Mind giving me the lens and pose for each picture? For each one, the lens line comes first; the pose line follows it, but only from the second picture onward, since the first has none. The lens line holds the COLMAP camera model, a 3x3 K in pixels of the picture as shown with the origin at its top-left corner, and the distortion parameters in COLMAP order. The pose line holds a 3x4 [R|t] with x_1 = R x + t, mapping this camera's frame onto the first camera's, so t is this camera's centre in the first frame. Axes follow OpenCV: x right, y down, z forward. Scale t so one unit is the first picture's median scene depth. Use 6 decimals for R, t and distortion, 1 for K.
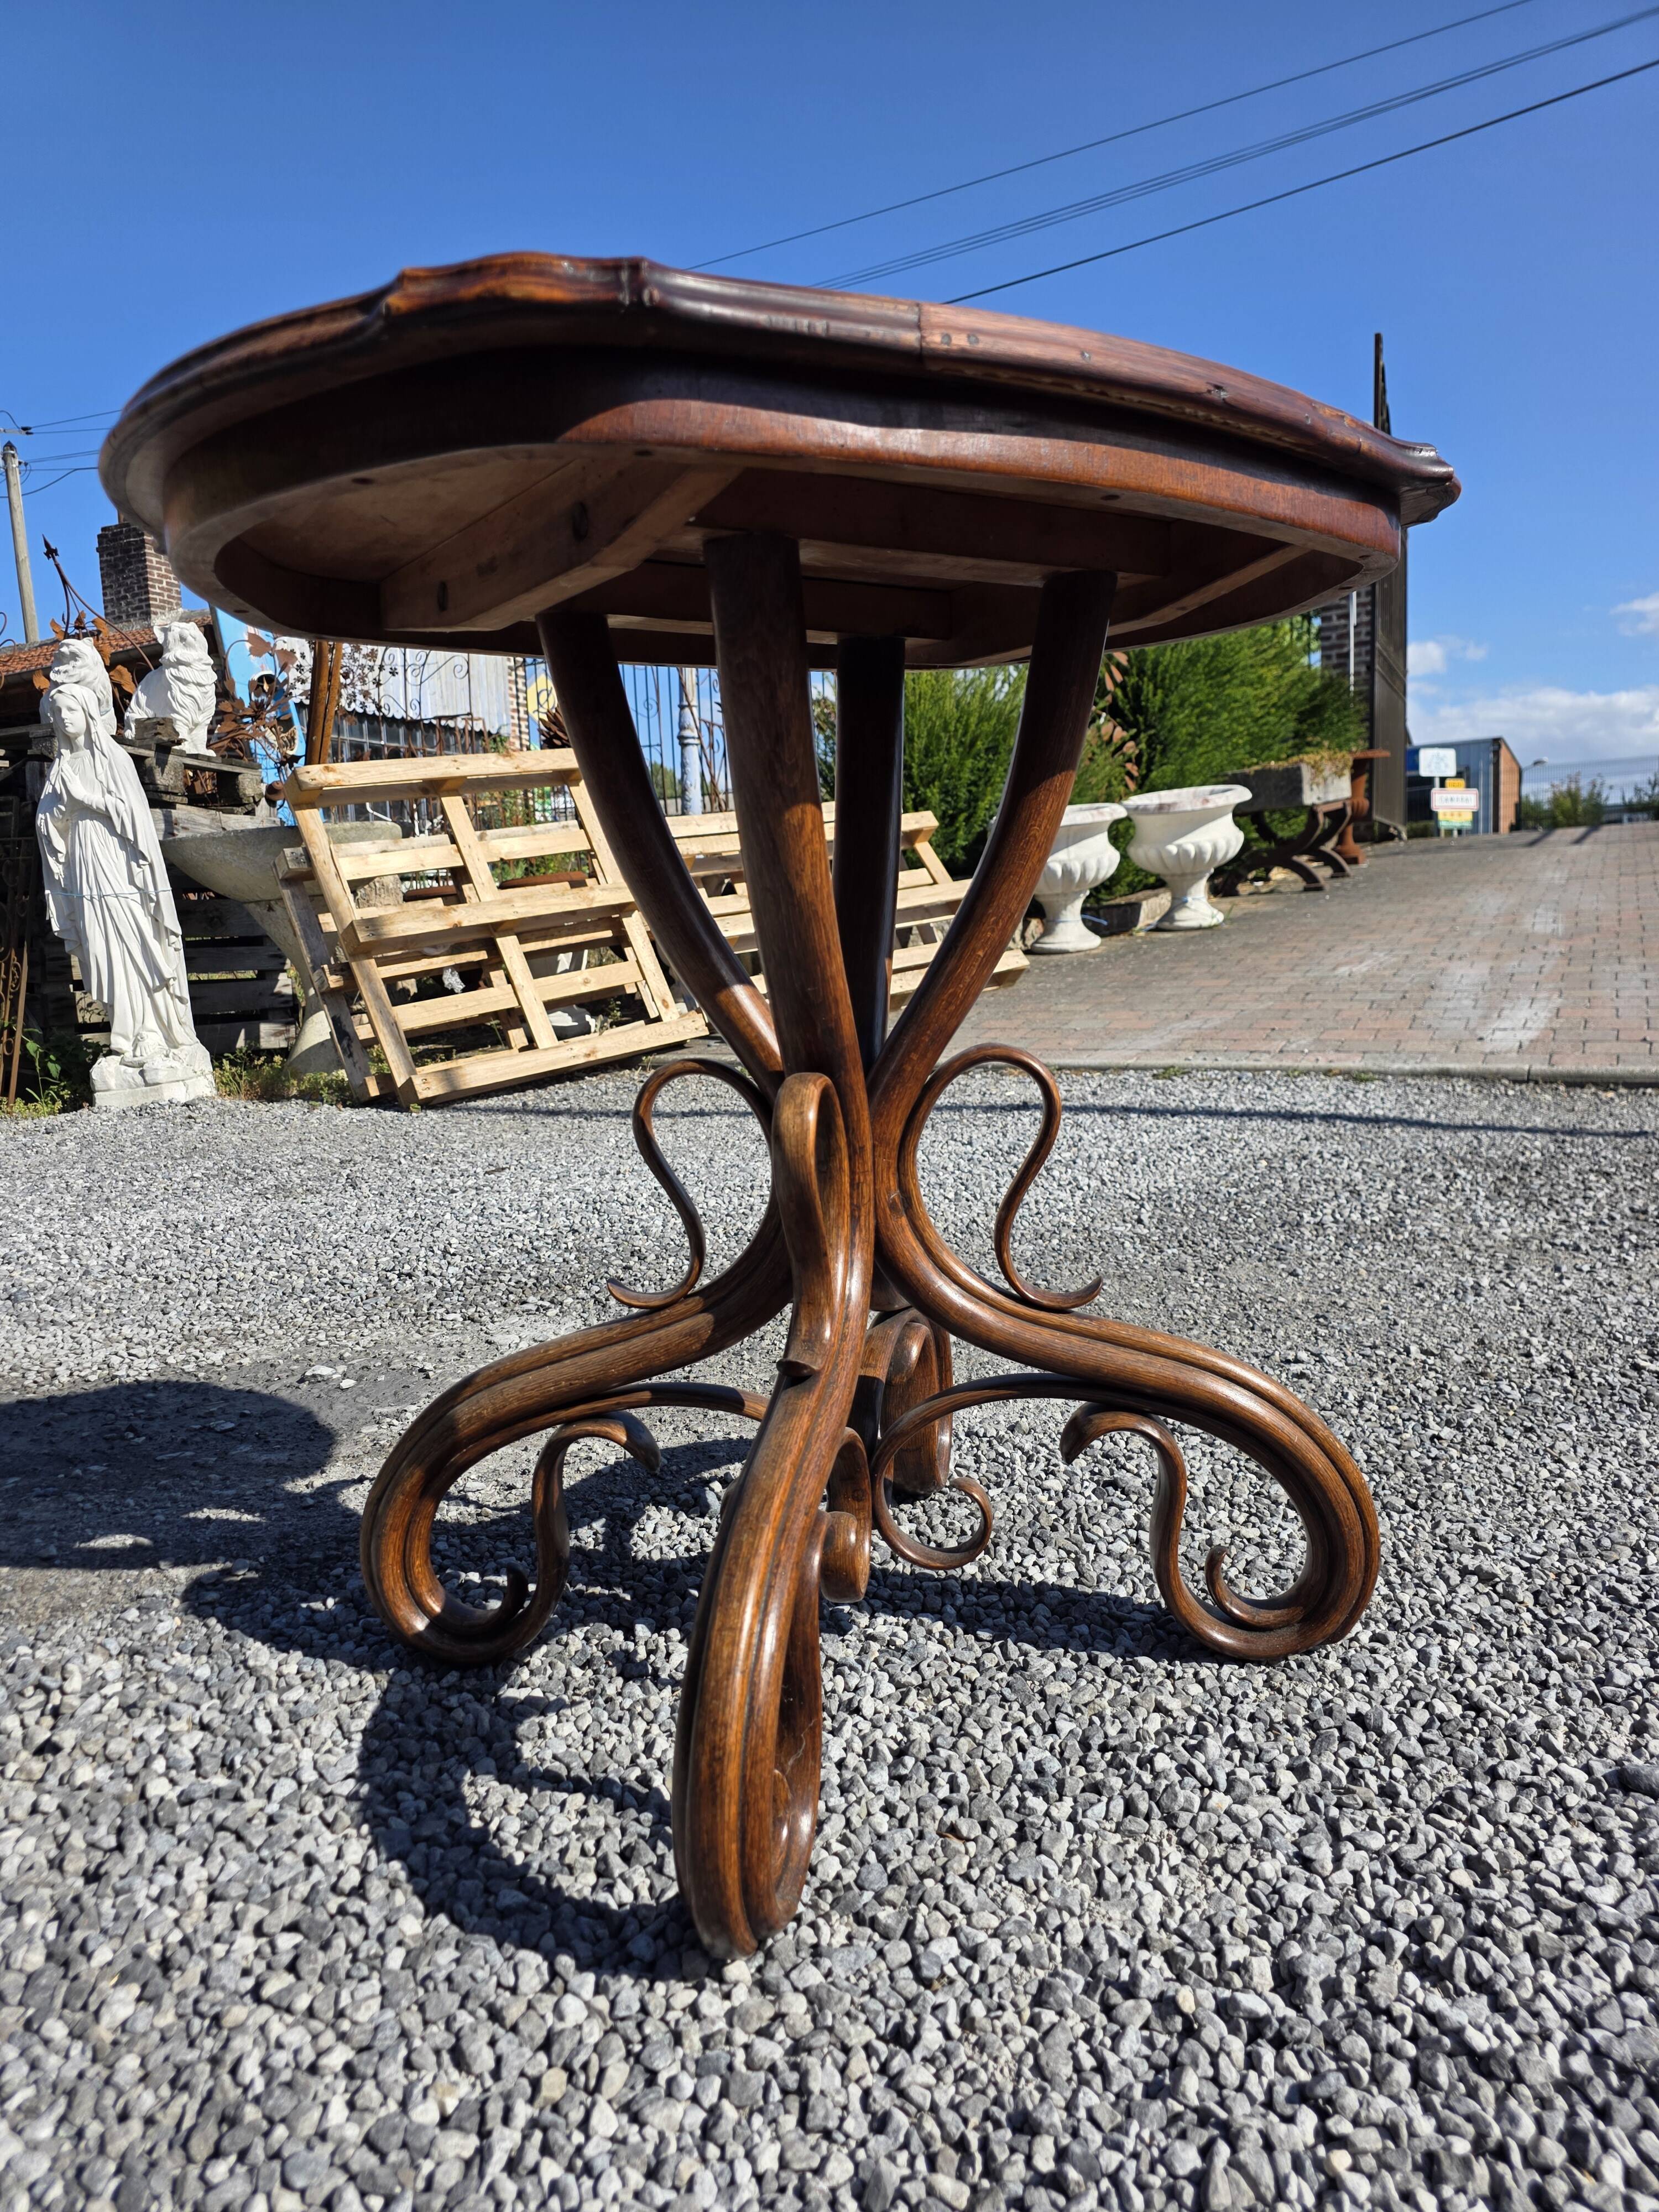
lens RADIAL K [[1468.4, 0, 808.2], [0, 1468.4, 1100.3], [0, 0, 1]] dist [0.033348, -0.024761]
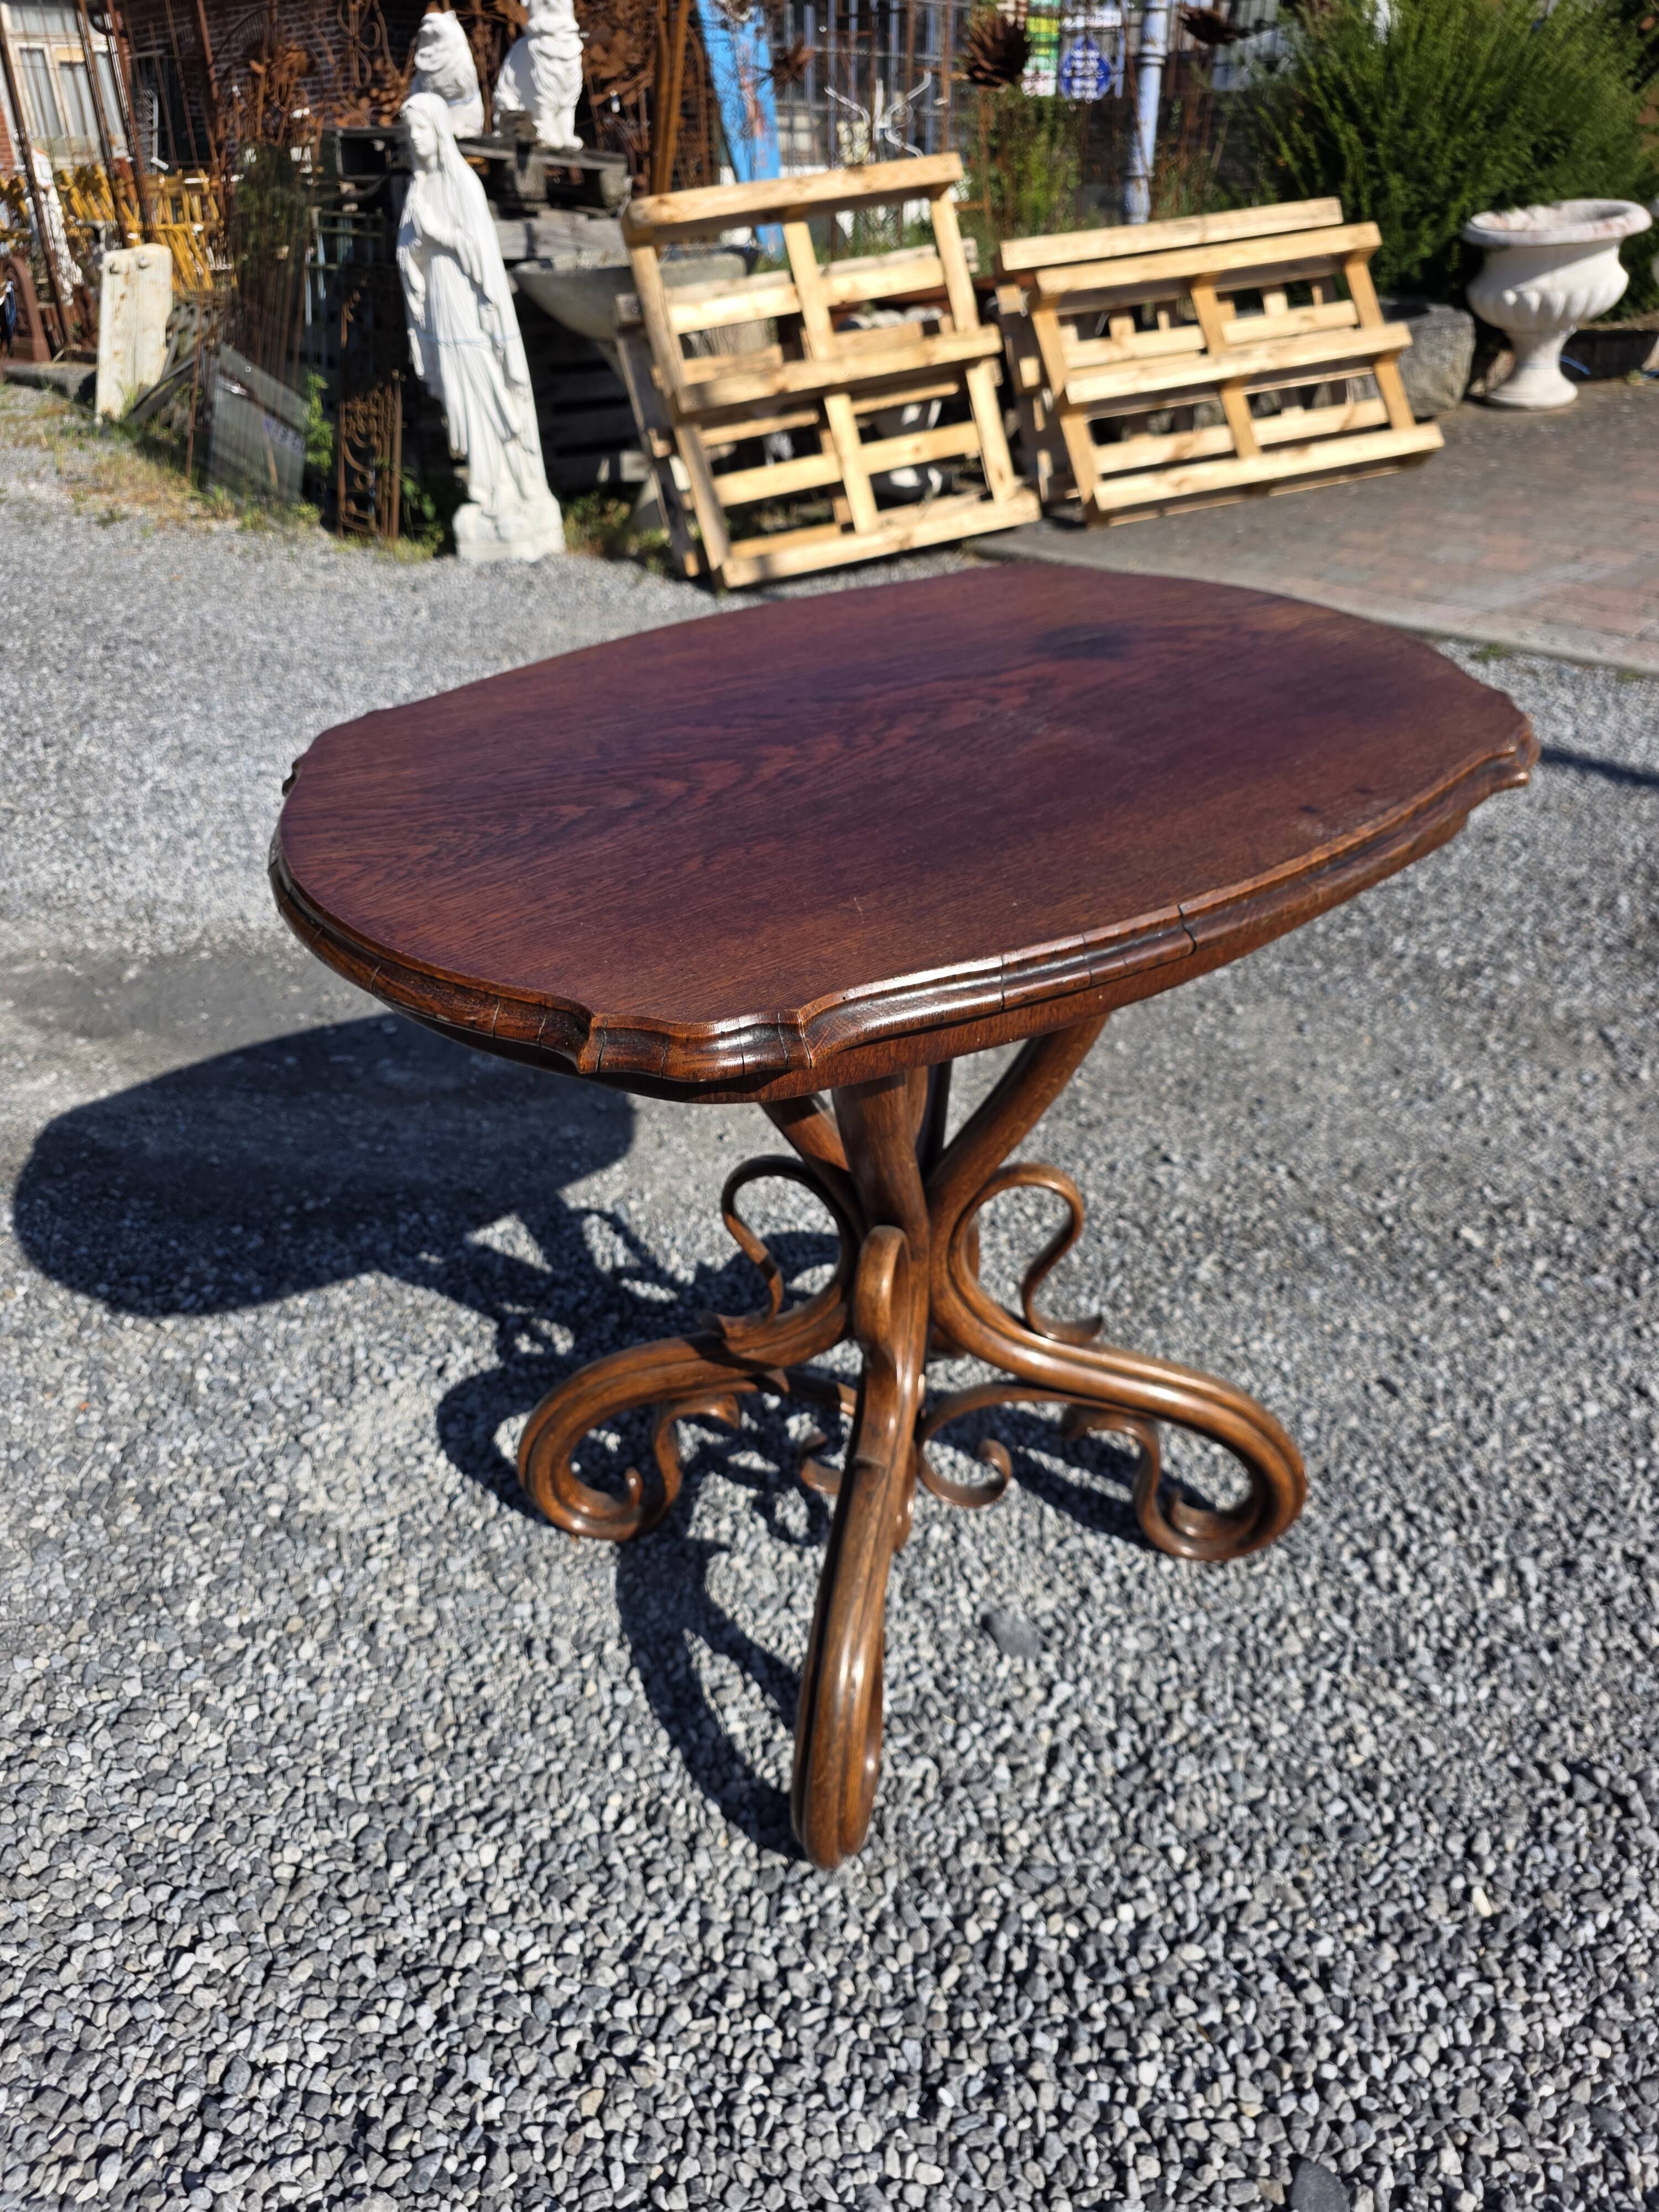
lens RADIAL K [[1479.6, 0, 814.4], [0, 1479.6, 1104.4], [0, 0, 1]] dist [0.026797, -0.023136]
pose [[0.948240, 0.190444, -0.254110, 0.665143], [-0.065459, 0.900247, 0.430430, -0.656539], [0.310735, -0.391518, 0.866117, -0.158814]]
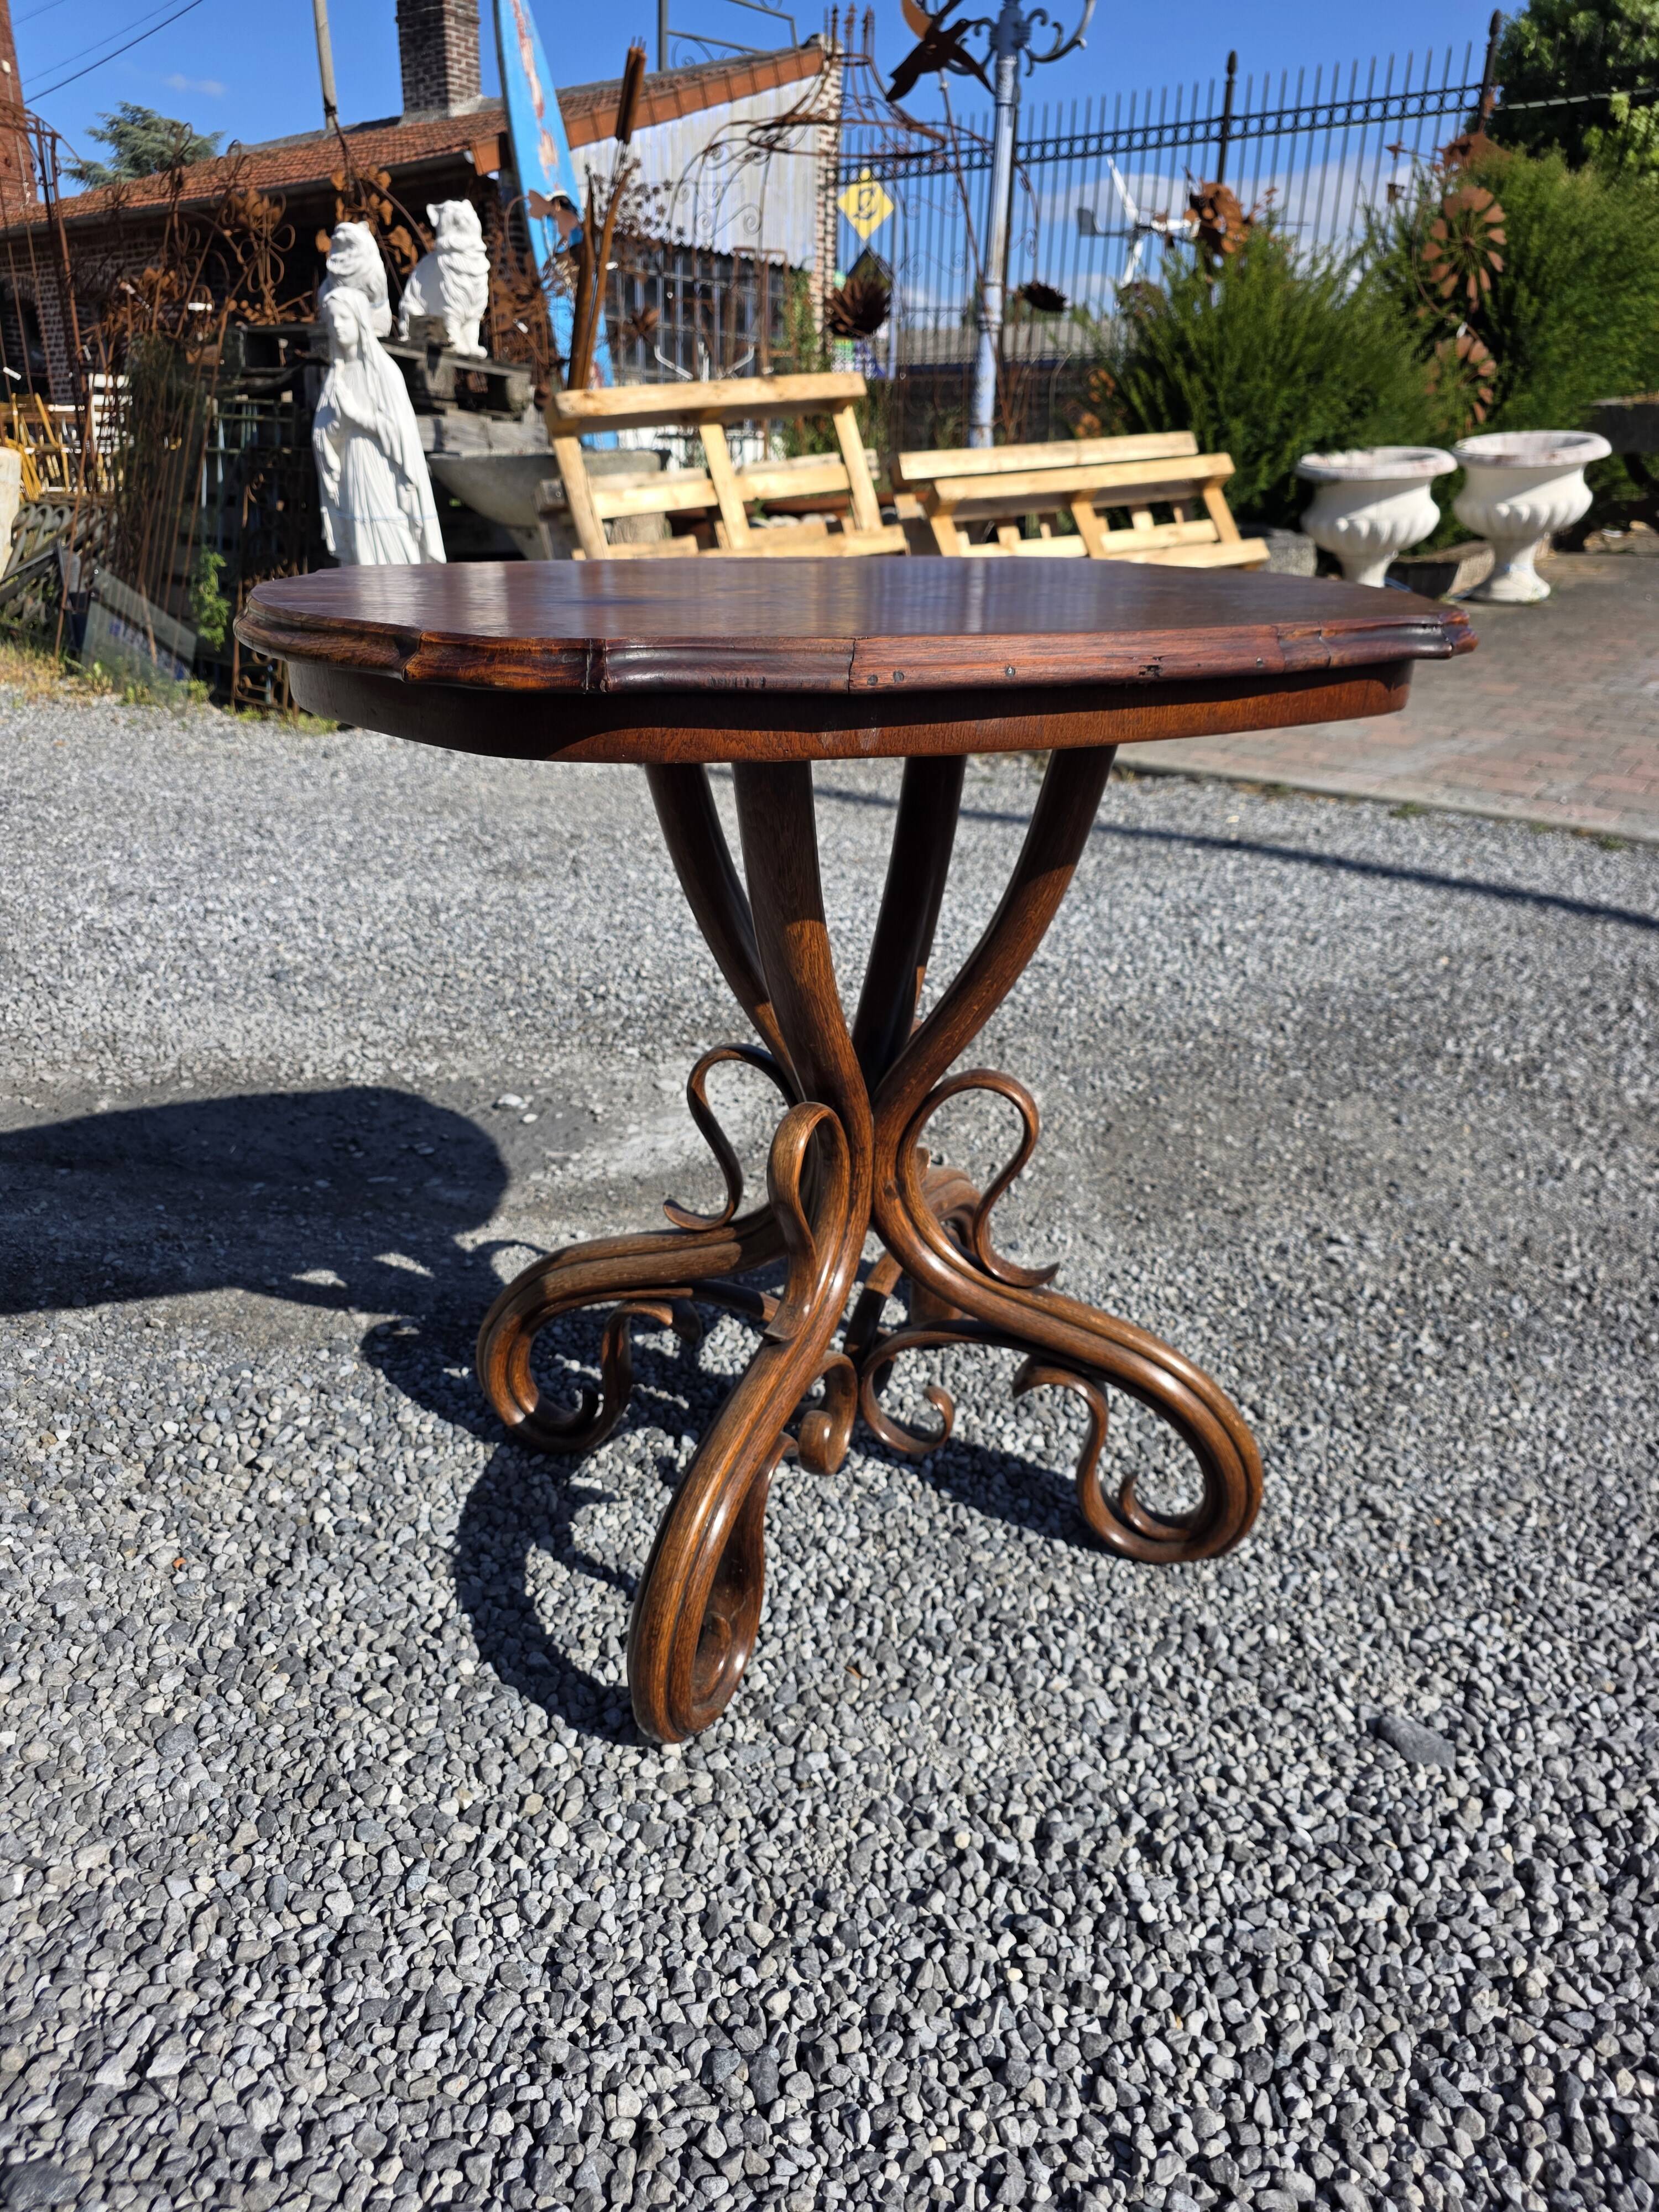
lens RADIAL K [[1469.9, 0, 834.7], [0, 1469.9, 1101.4], [0, 0, 1]] dist [0.027188, -0.024952]
pose [[0.981051, 0.131531, -0.142263, 0.199528], [-0.086941, 0.955039, 0.283446, -0.378575], [0.173148, -0.265707, 0.948377, -0.147029]]
